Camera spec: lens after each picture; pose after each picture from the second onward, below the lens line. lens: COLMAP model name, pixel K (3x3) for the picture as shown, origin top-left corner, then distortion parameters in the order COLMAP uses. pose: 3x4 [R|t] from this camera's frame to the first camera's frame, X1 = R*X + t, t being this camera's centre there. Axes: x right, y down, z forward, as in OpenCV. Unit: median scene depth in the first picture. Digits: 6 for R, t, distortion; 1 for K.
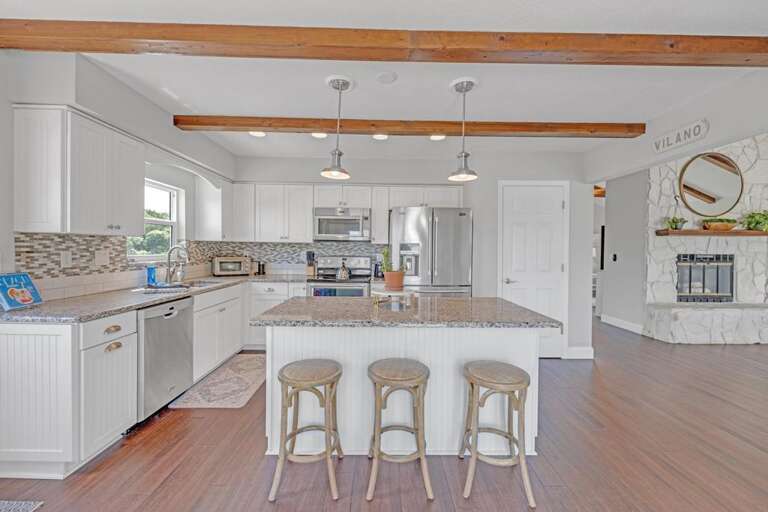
lens RADIAL K [[310.1, 0, 385.5], [0, 310.1, 254.2], [0, 0, 1]] dist [0.000560, 0.000194]
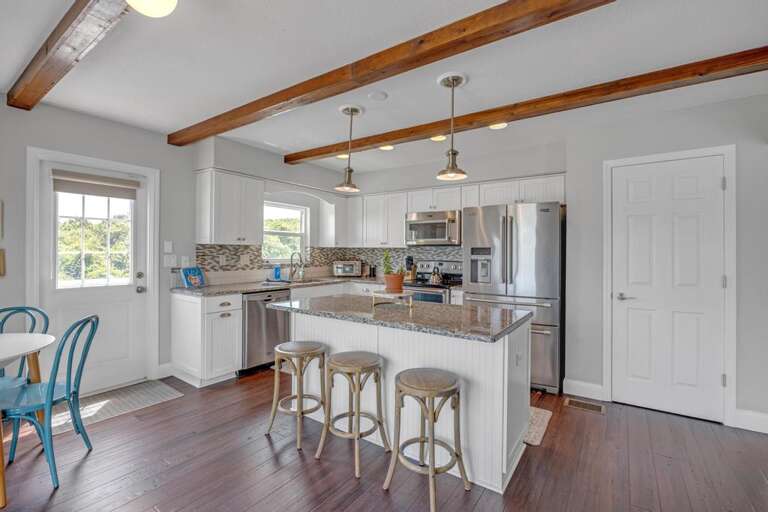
lens RADIAL K [[350.6, 0, 384.0], [0, 350.6, 256.0], [0, 0, 1]] dist [-0.000641, -0.000074]
pose [[0.809135, 0.001633, -0.587621, 0.570184], [-0.008980, 0.999914, -0.009587, 0.003424], [0.587554, 0.013034, 0.809080, 0.015076]]
